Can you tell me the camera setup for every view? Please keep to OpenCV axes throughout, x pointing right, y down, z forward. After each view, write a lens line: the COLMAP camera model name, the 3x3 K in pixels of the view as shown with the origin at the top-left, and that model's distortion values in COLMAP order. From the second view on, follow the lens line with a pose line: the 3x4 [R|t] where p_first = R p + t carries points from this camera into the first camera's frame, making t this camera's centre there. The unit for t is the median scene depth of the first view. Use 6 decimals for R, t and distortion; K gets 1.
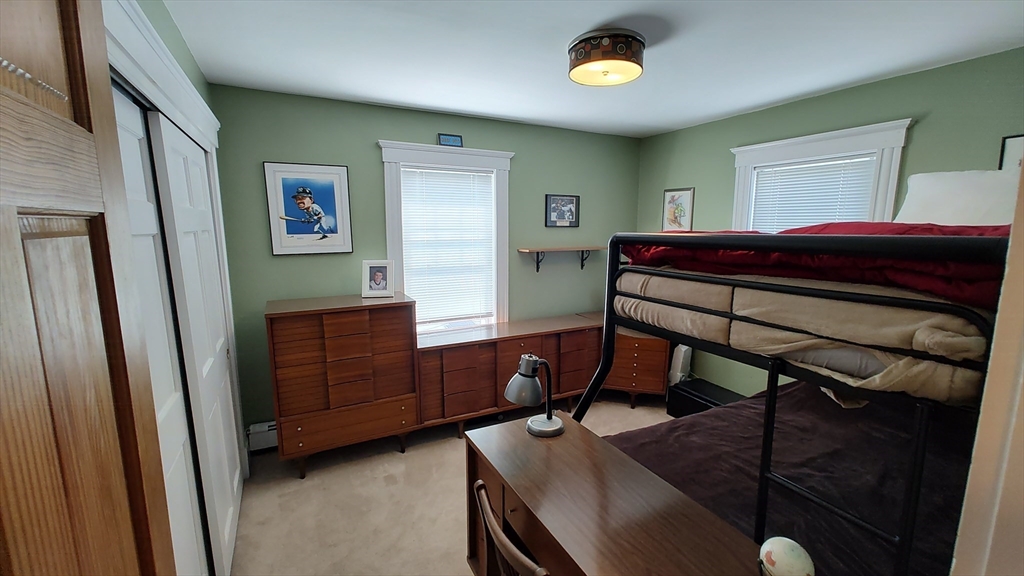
lens RADIAL K [[425.2, 0, 511.1], [0, 425.2, 288.7], [0, 0, 1]] dist [0.003508, -0.000792]
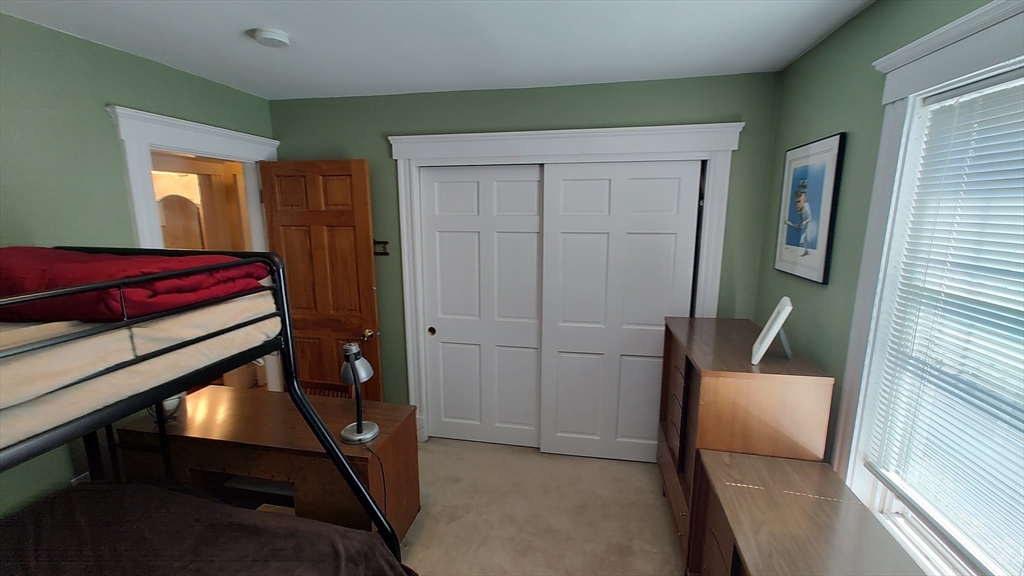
lens RADIAL K [[425.2, 0, 511.0], [0, 425.2, 287.5], [0, 0, 1]] dist [0.003508, -0.000792]
pose [[-0.630517, 0.143590, -0.762778, 0.353836], [-0.118119, 0.953542, 0.277139, -0.201264], [0.767135, 0.264839, -0.584264, 1.062693]]
